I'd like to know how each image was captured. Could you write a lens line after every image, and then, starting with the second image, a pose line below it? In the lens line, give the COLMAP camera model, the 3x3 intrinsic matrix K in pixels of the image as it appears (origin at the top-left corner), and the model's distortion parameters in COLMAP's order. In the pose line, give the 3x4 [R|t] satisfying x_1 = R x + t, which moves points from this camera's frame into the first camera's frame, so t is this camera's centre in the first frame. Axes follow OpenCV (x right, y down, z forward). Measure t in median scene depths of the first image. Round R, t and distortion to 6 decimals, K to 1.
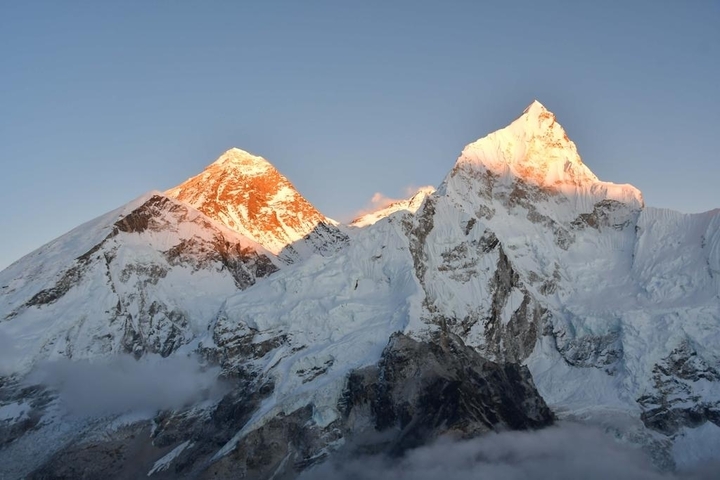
lens RADIAL K [[887.5, 0, 358.7], [0, 887.5, 239.7], [0, 0, 1]] dist [0.063279, 0.000000]
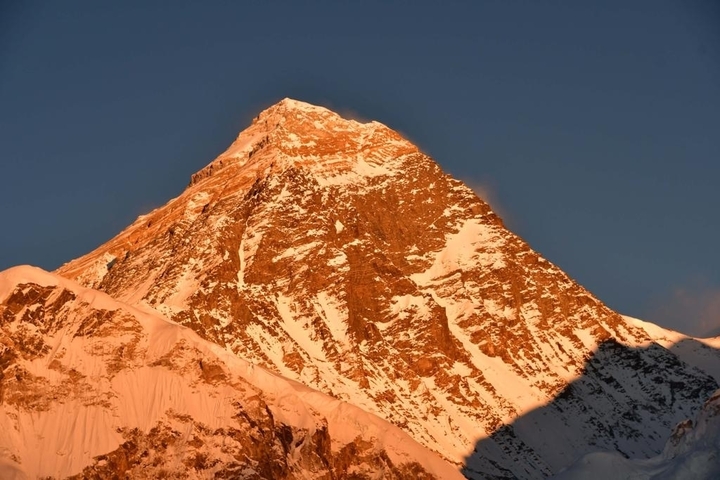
lens RADIAL K [[887.5, 0, 361.1], [0, 887.5, 241.0], [0, 0, 1]] dist [0.063279, 0.000000]
pose [[0.990497, -0.077075, -0.113912, -0.085595], [0.070286, 0.995569, -0.062467, -0.037152], [0.118222, 0.053867, 0.991525, 0.712998]]
